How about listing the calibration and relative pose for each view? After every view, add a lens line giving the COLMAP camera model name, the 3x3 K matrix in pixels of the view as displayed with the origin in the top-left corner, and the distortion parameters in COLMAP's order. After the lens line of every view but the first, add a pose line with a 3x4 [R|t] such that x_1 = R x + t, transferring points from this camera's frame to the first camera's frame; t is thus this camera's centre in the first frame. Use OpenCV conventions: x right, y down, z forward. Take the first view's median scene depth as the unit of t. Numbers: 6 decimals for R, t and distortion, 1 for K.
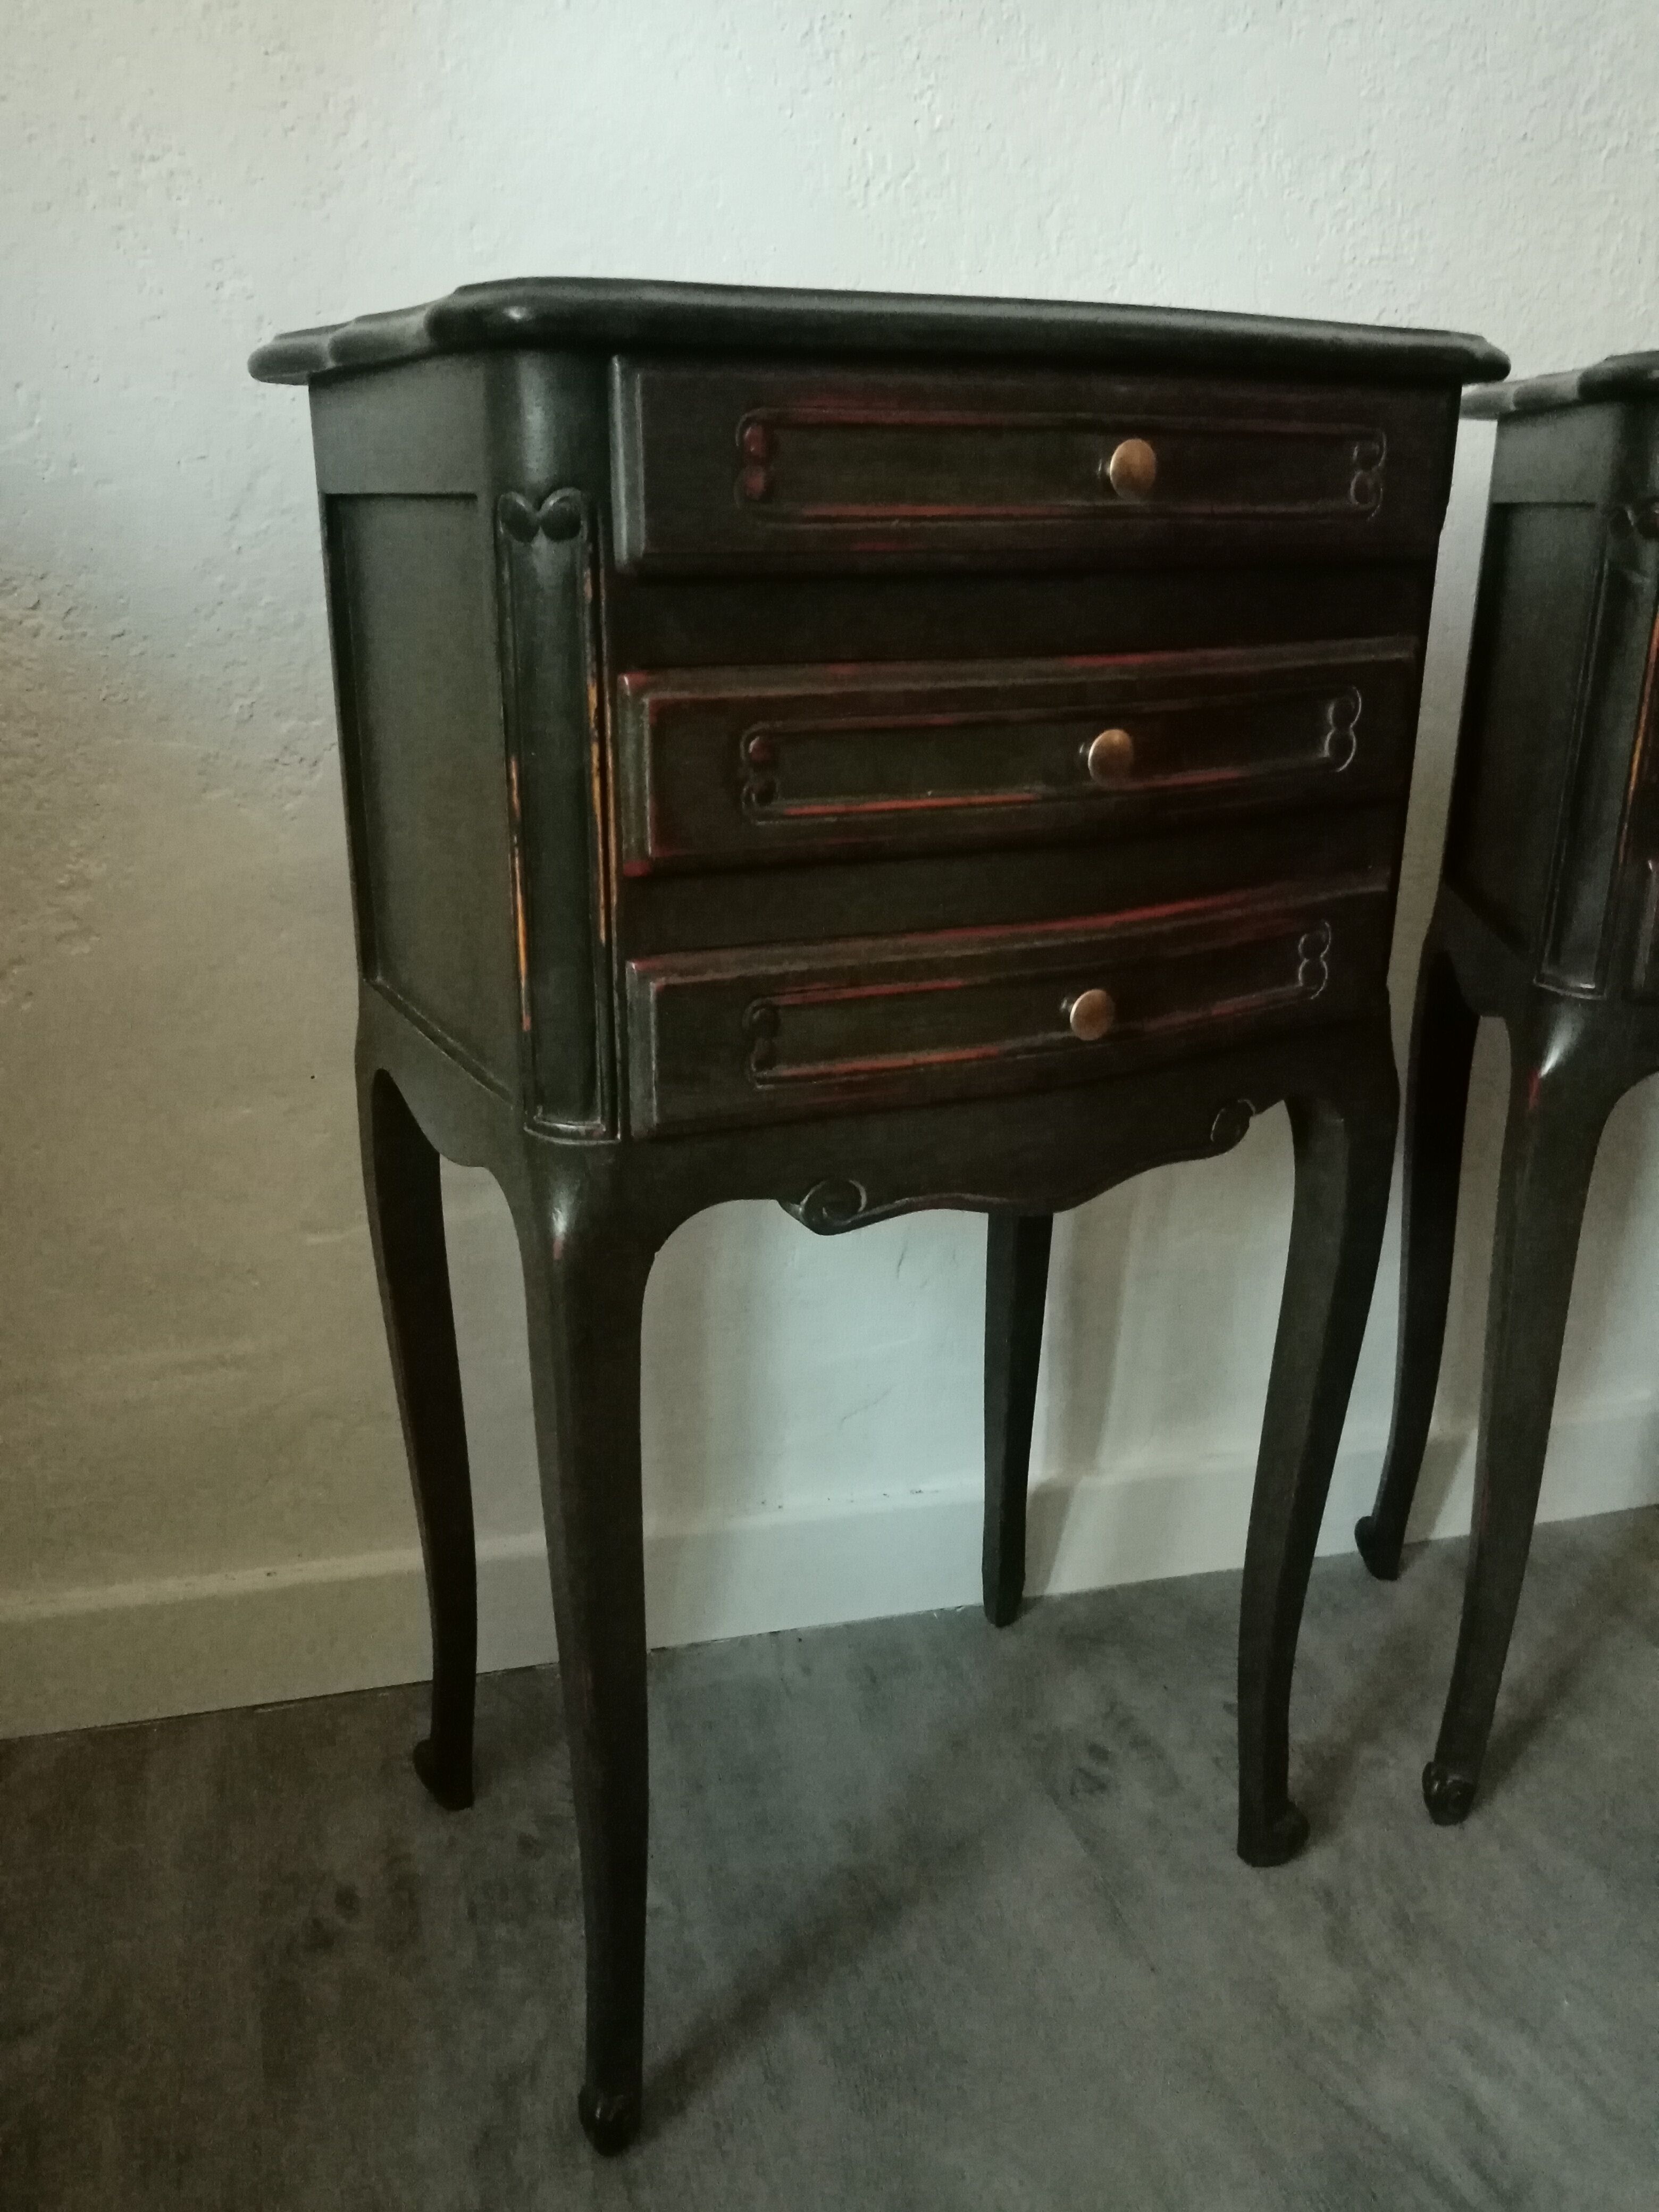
lens RADIAL K [[1740.4, 0, 833.9], [0, 1740.4, 1130.8], [0, 0, 1]] dist [0.057728, -0.115633]
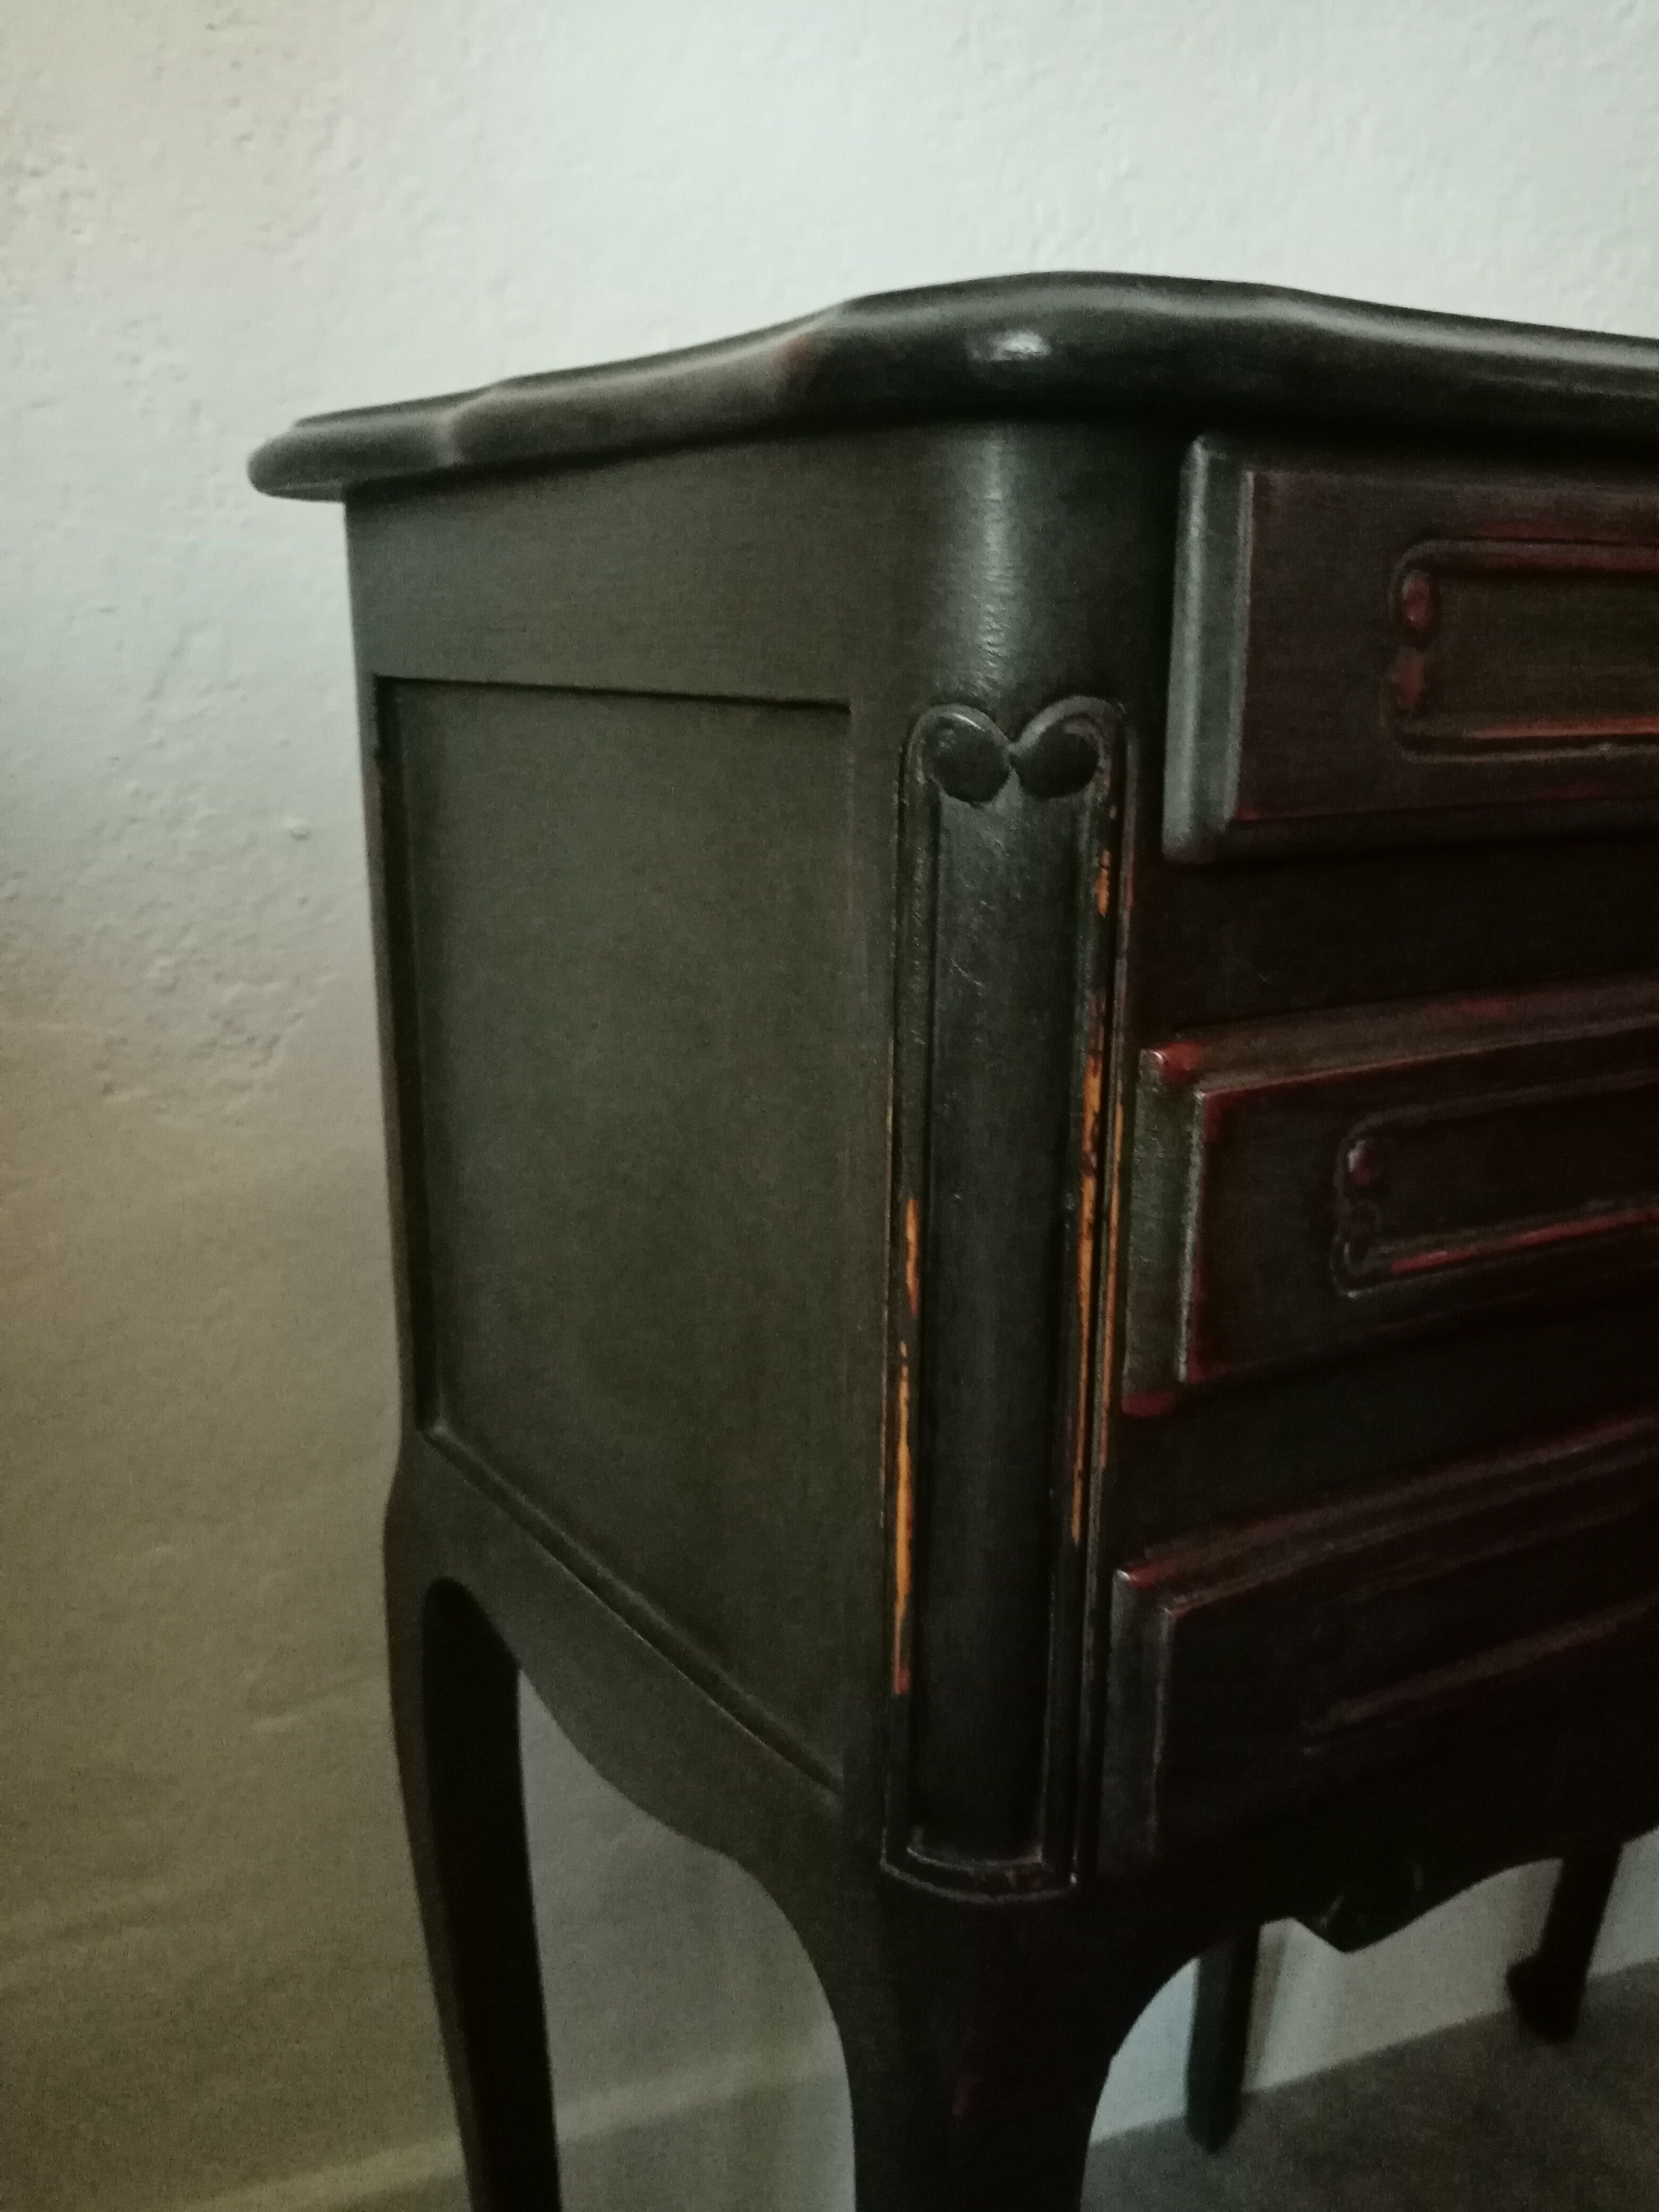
lens RADIAL K [[1748.8, 0, 829.5], [0, 1748.8, 1106.0], [0, 0, 1]] dist [0.055261, -0.119110]
pose [[0.992507, -0.034329, 0.117268, -0.226333], [0.043620, 0.996030, -0.077604, -0.172541], [-0.114138, 0.082138, 0.990064, 0.419970]]
